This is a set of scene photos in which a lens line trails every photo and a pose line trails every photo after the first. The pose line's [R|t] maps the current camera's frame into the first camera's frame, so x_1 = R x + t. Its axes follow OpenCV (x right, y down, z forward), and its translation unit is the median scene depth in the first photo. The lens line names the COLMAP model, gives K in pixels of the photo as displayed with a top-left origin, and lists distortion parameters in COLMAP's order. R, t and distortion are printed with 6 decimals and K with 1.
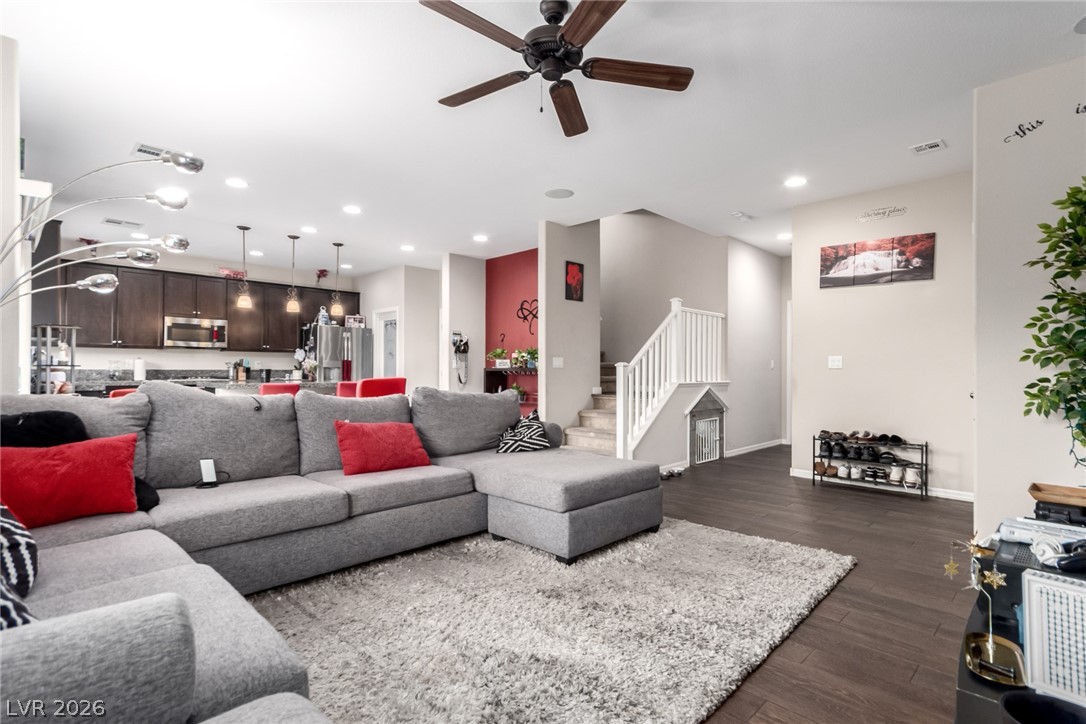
lens RADIAL K [[532.7, 0, 550.5], [0, 532.7, 363.5], [0, 0, 1]] dist [0.002246, 0.000741]
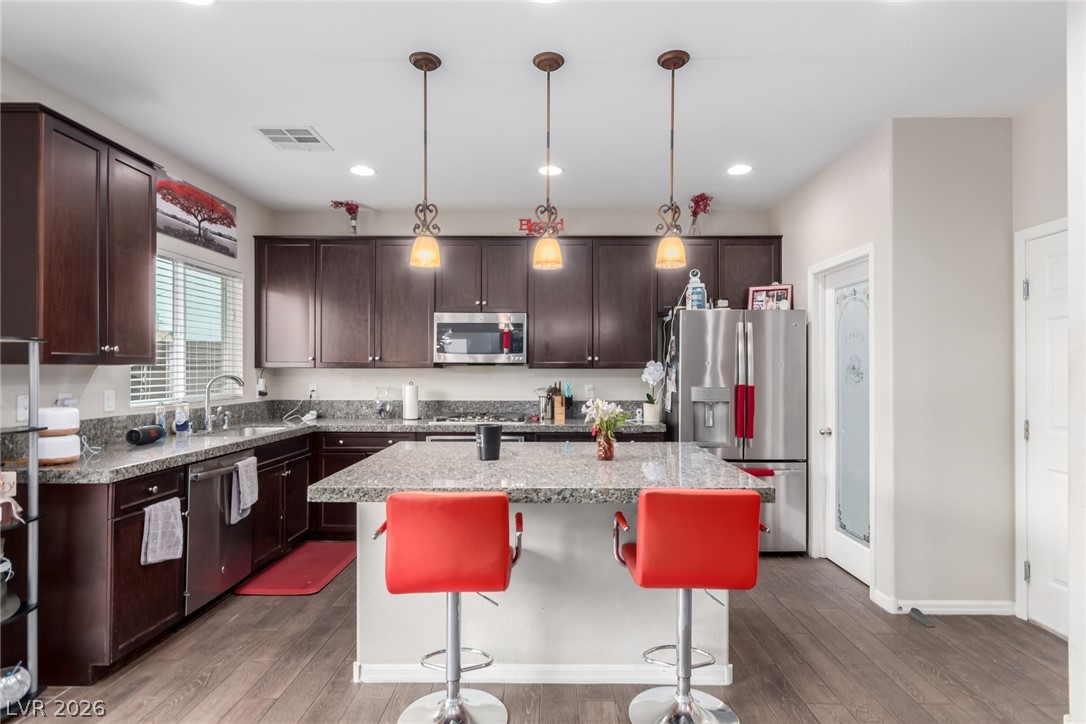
lens RADIAL K [[567.1, 0, 541.7], [0, 567.1, 362.0], [0, 0, 1]] dist [-0.002971, -0.000085]
pose [[0.691506, -0.011078, -0.722286, -0.227389], [0.011127, 0.999927, -0.004683, -0.035411], [0.722285, -0.004799, 0.691579, 0.786785]]
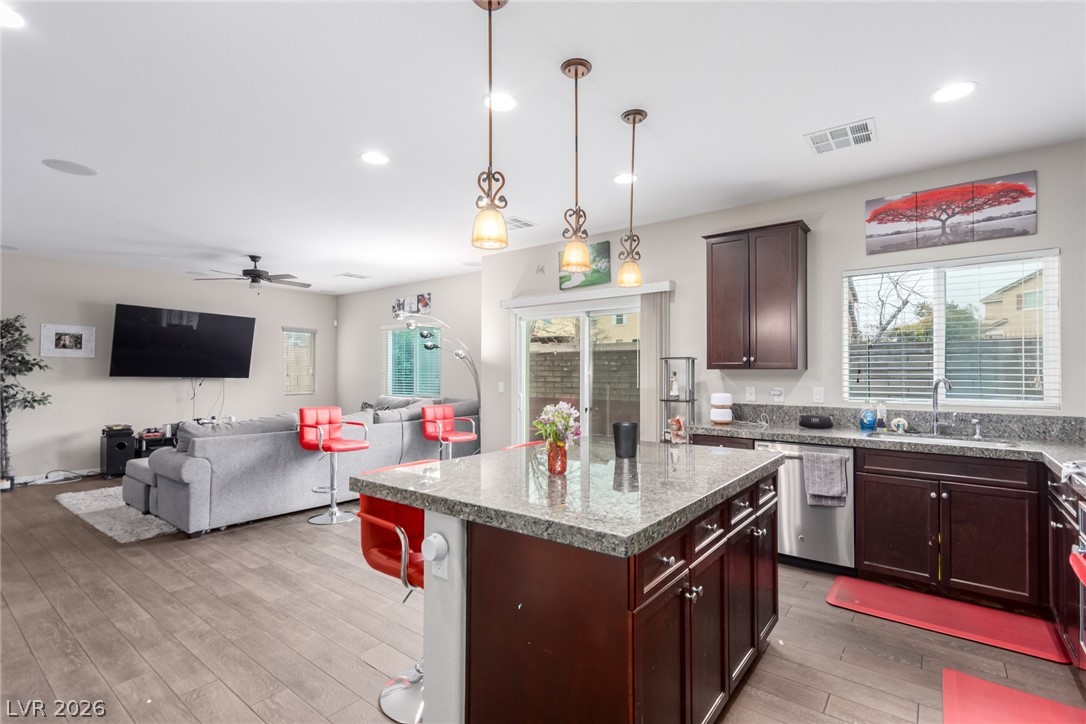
lens RADIAL K [[515.2, 0, 547.3], [0, 515.2, 354.5], [0, 0, 1]] dist [0.009778, -0.000451]
pose [[-0.993395, -0.010193, -0.114295, -0.454044], [-0.004516, 0.998748, -0.049822, -0.023478], [0.114660, -0.048976, -0.992197, 1.452582]]
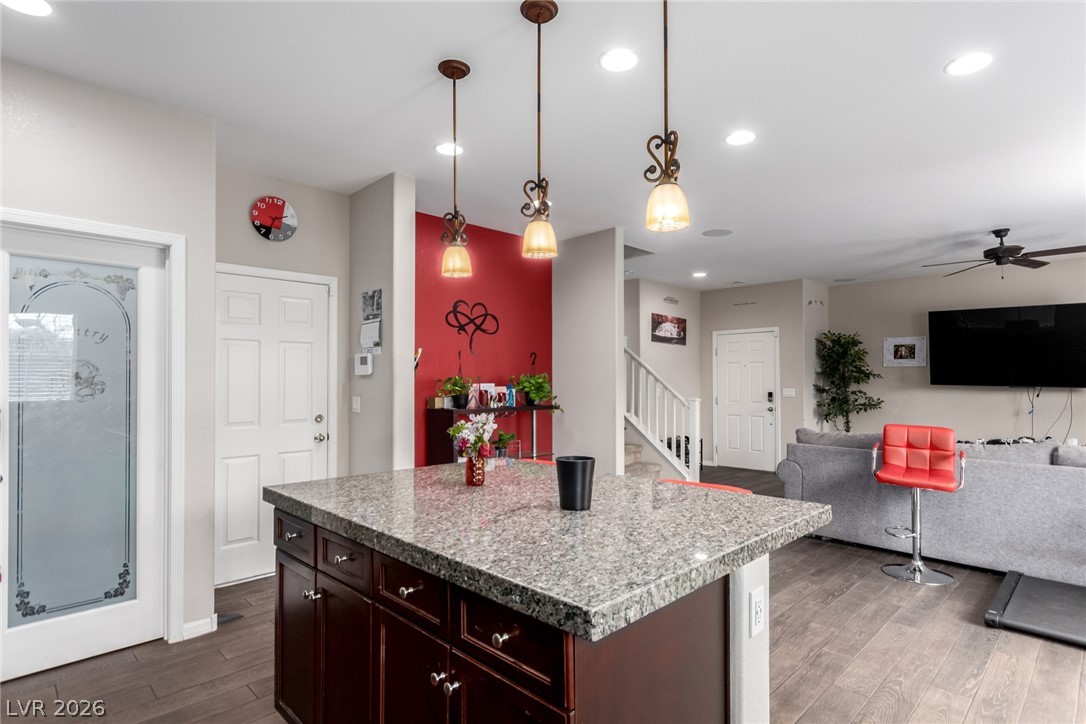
lens RADIAL K [[567.1, 0, 541.0], [0, 567.1, 364.8], [0, 0, 1]] dist [-0.002971, -0.000085]
pose [[0.015928, 0.023789, 0.999590, -0.863411], [-0.012531, 0.999643, -0.023591, -0.031234], [-0.999795, -0.012151, 0.016220, 1.067069]]
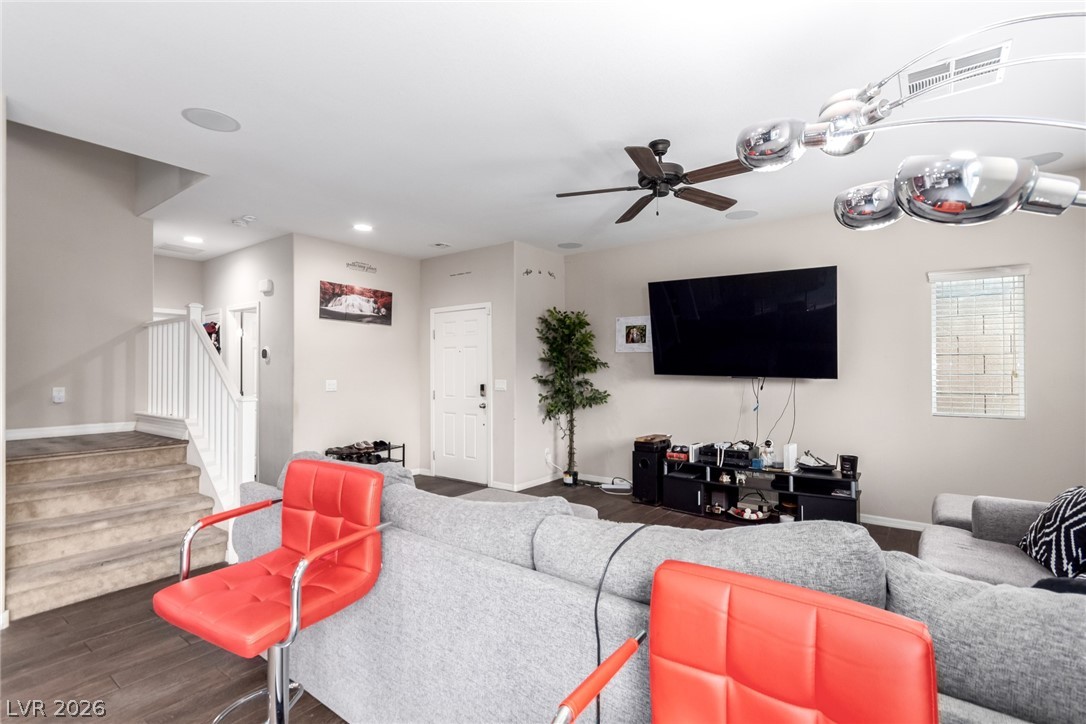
lens RADIAL K [[515.2, 0, 547.2], [0, 515.2, 363.3], [0, 0, 1]] dist [0.009778, -0.000451]
pose [[-0.148559, 0.009774, 0.988855, -0.504876], [-0.009832, 0.999887, -0.011360, -0.034586], [-0.988855, -0.011410, -0.148446, 0.583840]]
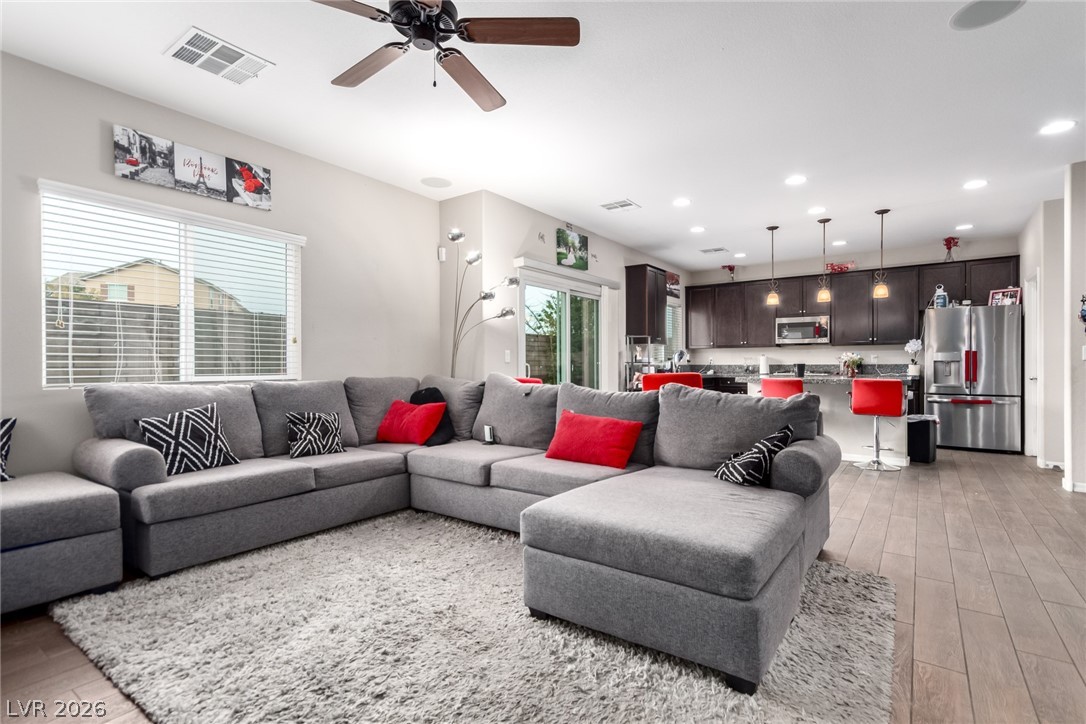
lens RADIAL K [[515.2, 0, 546.6], [0, 515.2, 368.6], [0, 0, 1]] dist [0.009778, -0.000451]
pose [[0.156673, 0.003098, -0.987646, 0.352071], [0.016619, 0.999845, 0.005772, 0.006267], [0.987511, -0.017318, 0.156597, 0.410587]]
